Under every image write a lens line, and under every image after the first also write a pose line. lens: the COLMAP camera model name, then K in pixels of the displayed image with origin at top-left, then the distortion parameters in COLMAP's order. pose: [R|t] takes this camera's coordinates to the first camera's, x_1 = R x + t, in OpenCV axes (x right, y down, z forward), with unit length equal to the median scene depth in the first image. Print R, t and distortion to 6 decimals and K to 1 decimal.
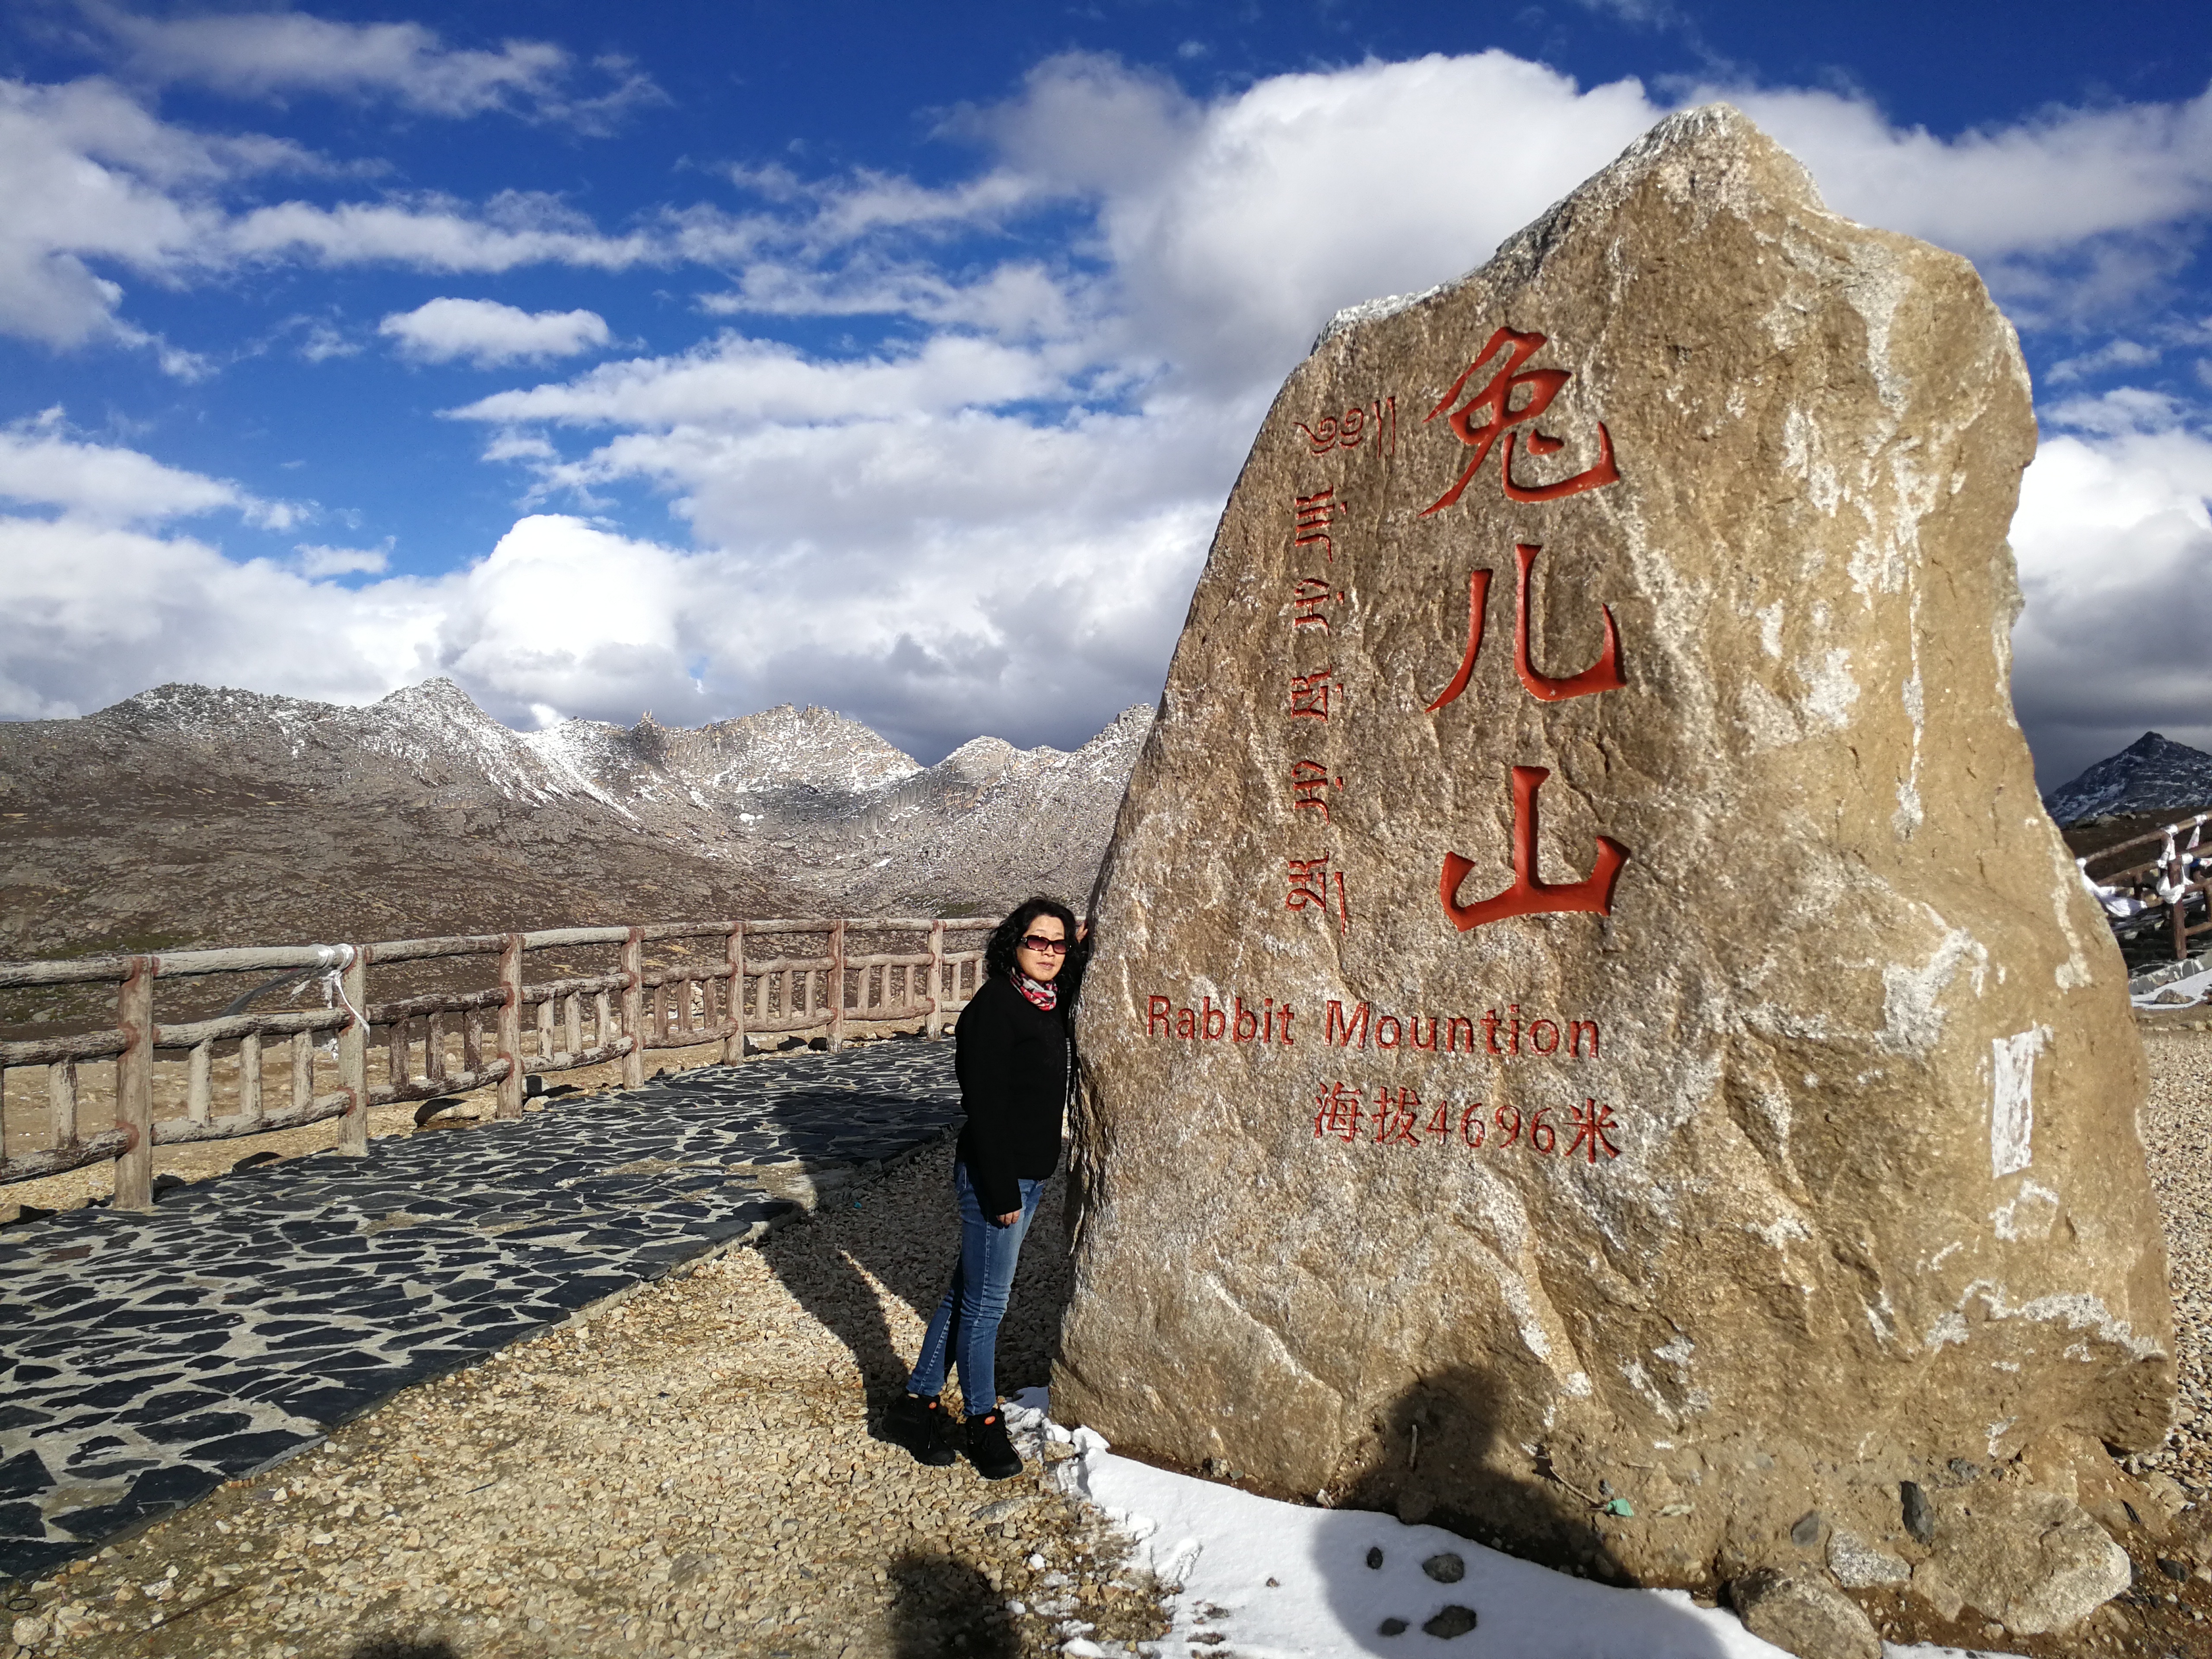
lens RADIAL K [[1772.8, 0, 1138.0], [0, 1772.8, 788.0], [0, 0, 1]] dist [0.041837, -0.044357]
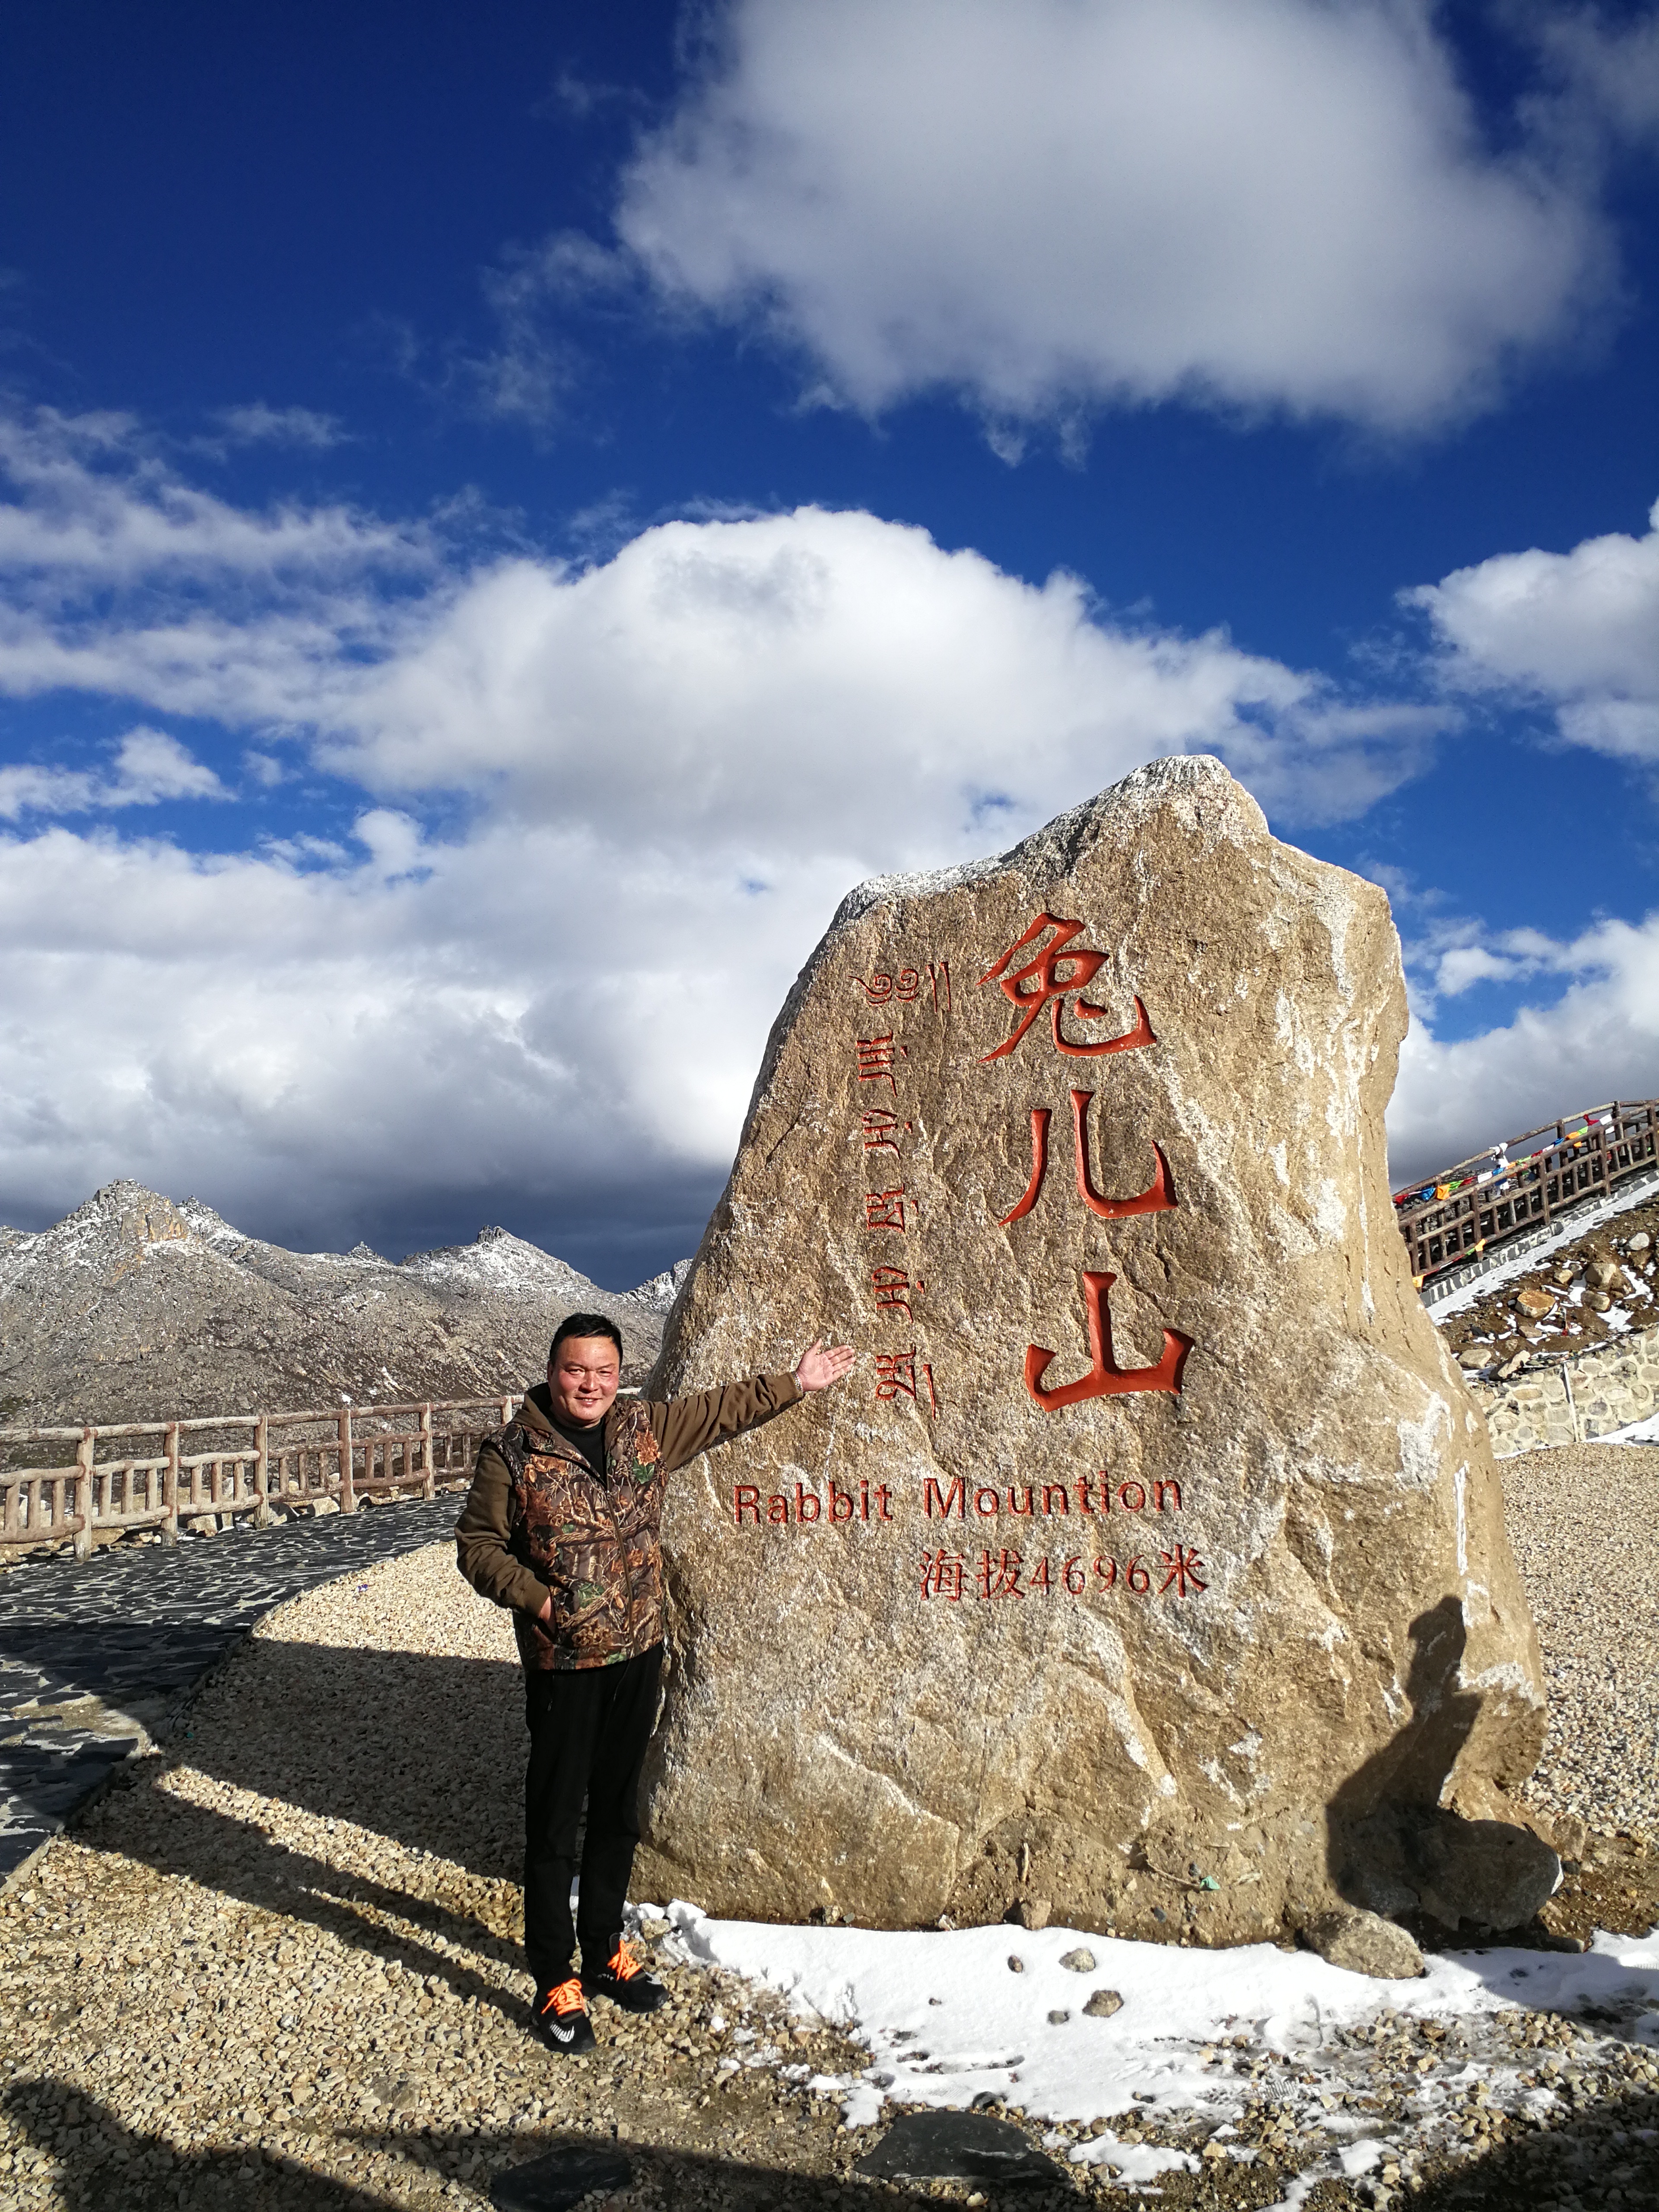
lens RADIAL K [[1772.8, 0, 832.6], [0, 1772.8, 1117.3], [0, 0, 1]] dist [0.041837, -0.044357]
pose [[0.925356, 0.013100, 0.378872, -0.411363], [0.017997, 0.996758, -0.078419, -0.026016], [-0.378671, 0.079384, 0.922121, -0.064201]]
